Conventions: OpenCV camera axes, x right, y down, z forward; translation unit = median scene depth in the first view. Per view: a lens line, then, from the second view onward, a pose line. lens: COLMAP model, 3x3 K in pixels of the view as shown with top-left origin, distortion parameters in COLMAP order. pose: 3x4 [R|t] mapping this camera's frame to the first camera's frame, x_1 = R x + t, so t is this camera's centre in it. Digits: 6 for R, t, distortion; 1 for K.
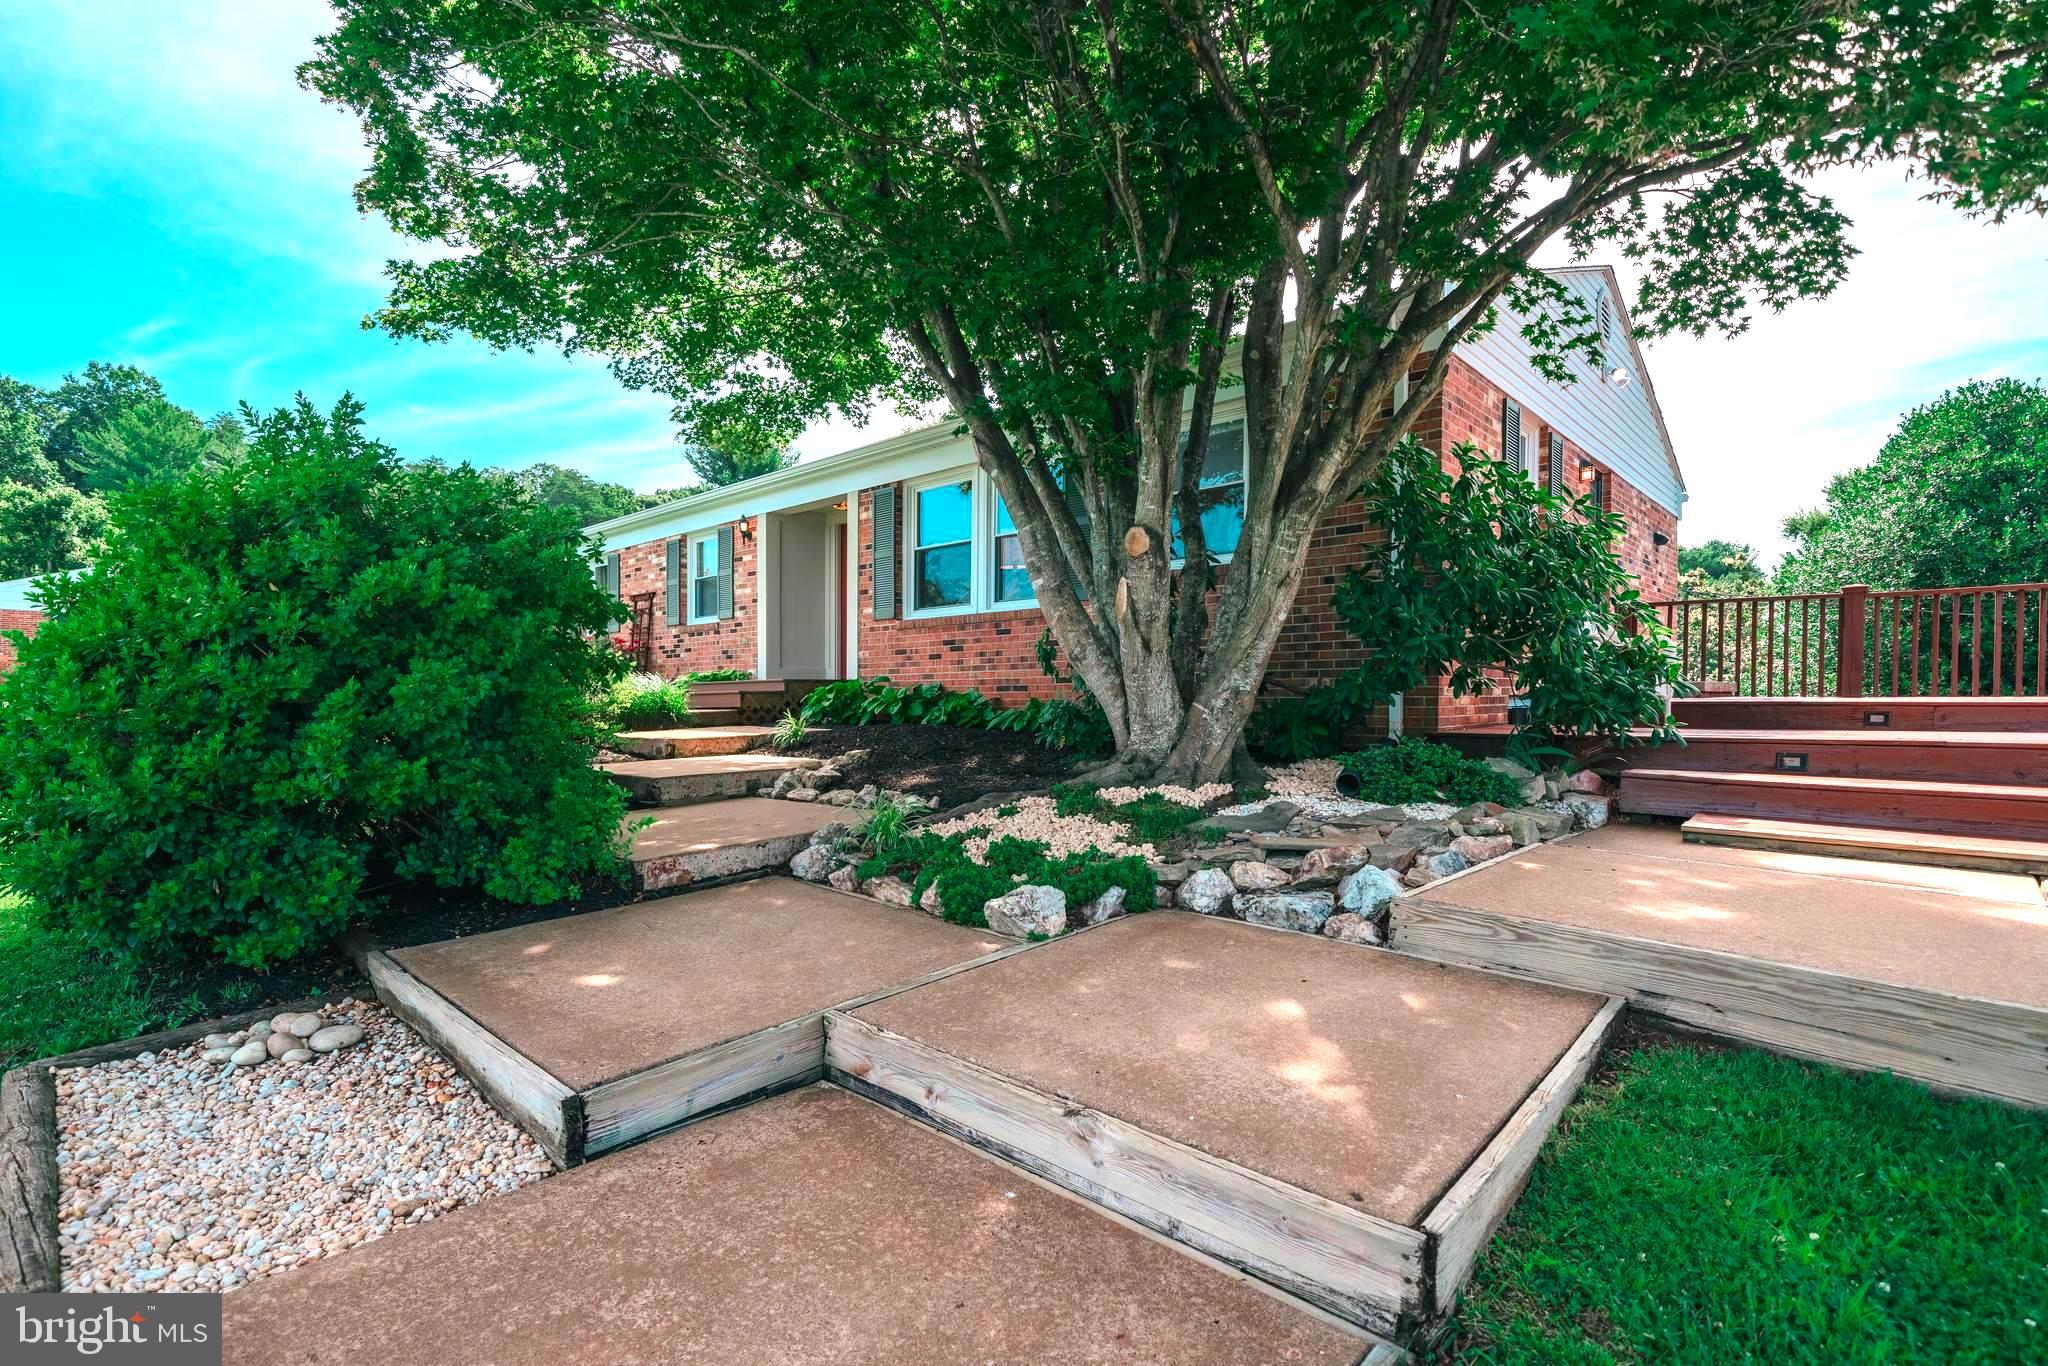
lens RADIAL K [[934.5, 0, 1023.6], [0, 934.5, 714.4], [0, 0, 1]] dist [0.001394, 0.000558]
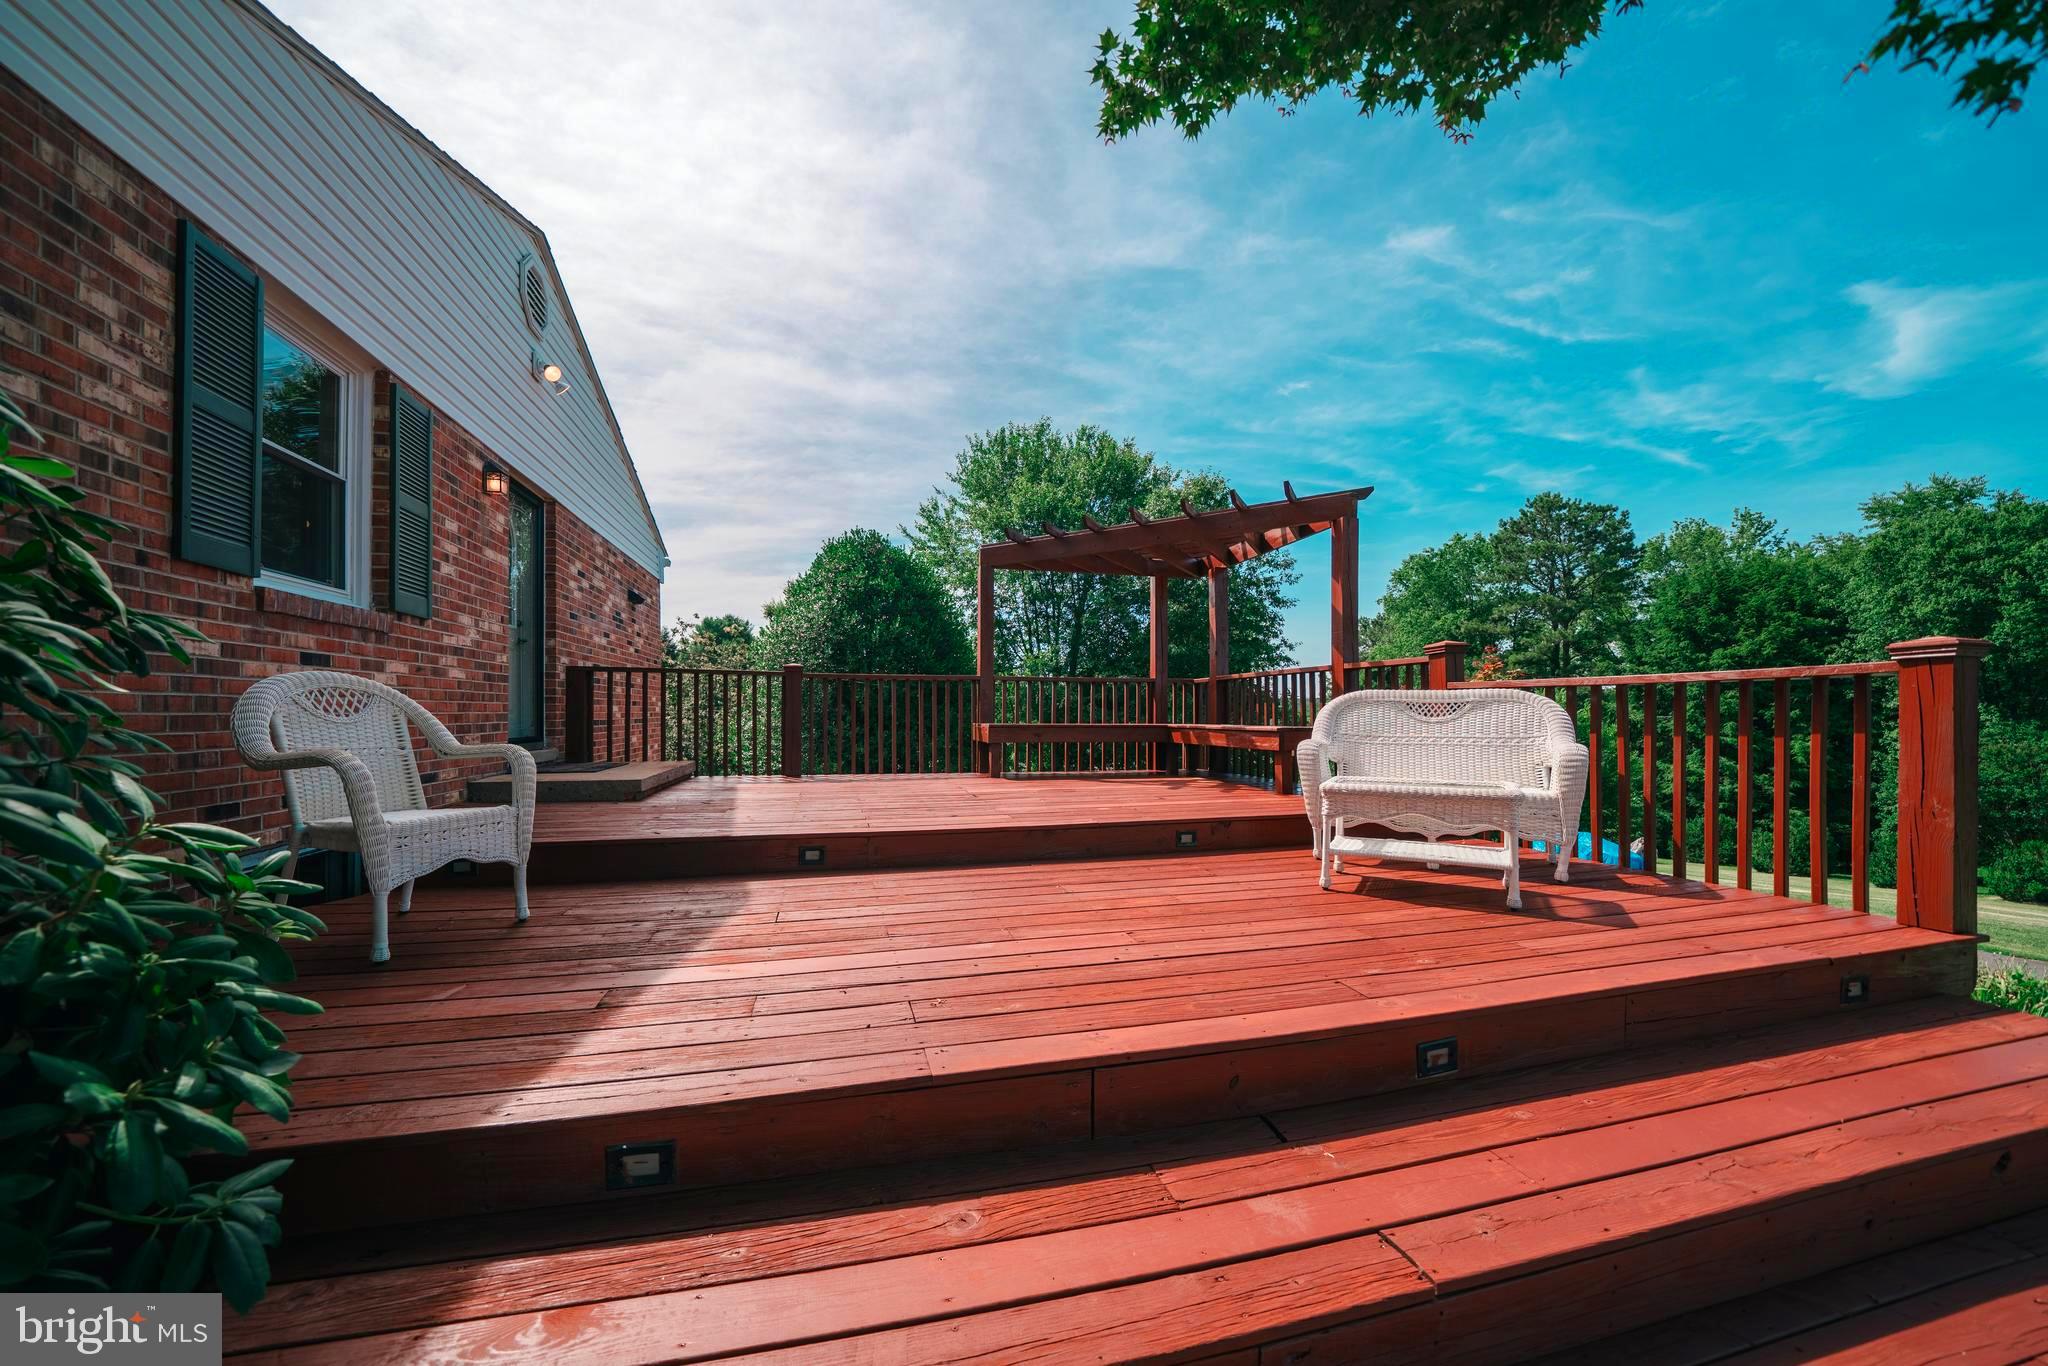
lens RADIAL K [[730.0, 0, 1024.7], [0, 730.0, 709.0], [0, 0, 1]] dist [-0.001078, -0.000233]
pose [[0.521576, 0.011049, 0.853133, 0.220725], [0.018212, 0.999544, -0.024079, -0.042540], [-0.853010, 0.028096, 0.521137, 0.241446]]
